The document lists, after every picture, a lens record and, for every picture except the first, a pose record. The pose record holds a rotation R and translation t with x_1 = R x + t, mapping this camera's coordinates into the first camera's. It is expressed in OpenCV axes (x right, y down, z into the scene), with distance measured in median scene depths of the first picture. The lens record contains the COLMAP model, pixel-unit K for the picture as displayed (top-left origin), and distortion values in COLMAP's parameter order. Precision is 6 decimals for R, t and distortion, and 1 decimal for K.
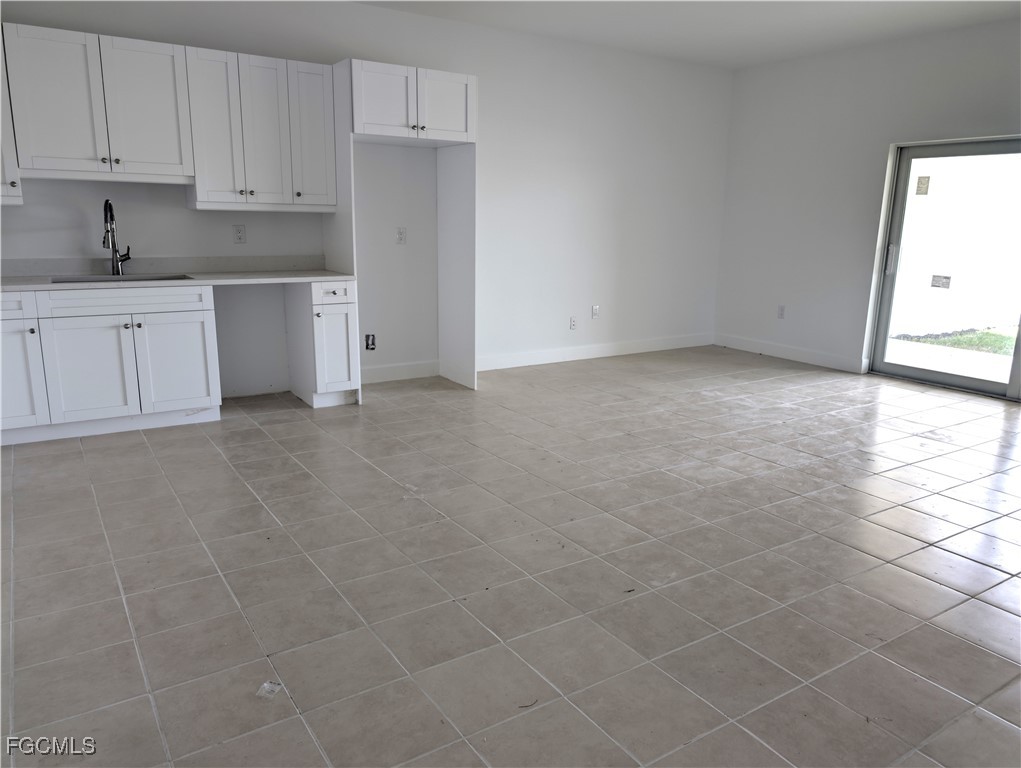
lens RADIAL K [[748.6, 0, 510.5], [0, 748.6, 384.0], [0, 0, 1]] dist [-0.031470, -0.001851]
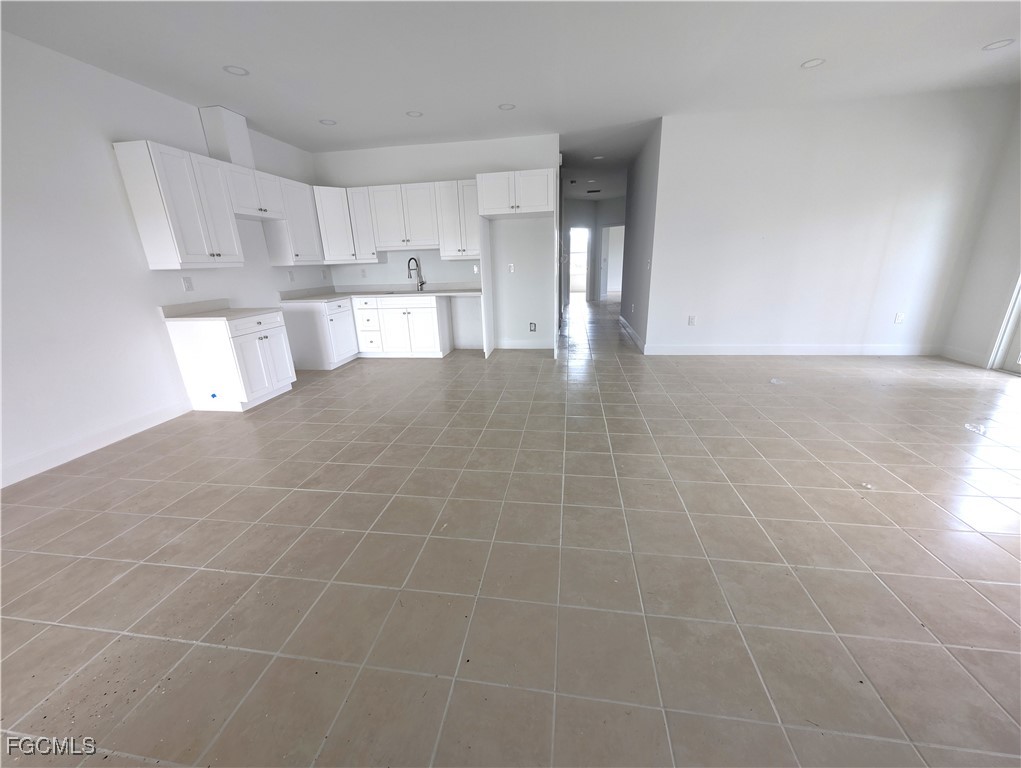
lens RADIAL K [[390.5, 0, 510.5], [0, 390.5, 384.0], [0, 0, 1]] dist [0.001359, 0.000041]
pose [[0.736824, 0.155428, -0.657976, 0.563489], [-0.090910, 0.987154, 0.131383, -0.048181], [0.669944, -0.036989, 0.741489, 0.289955]]
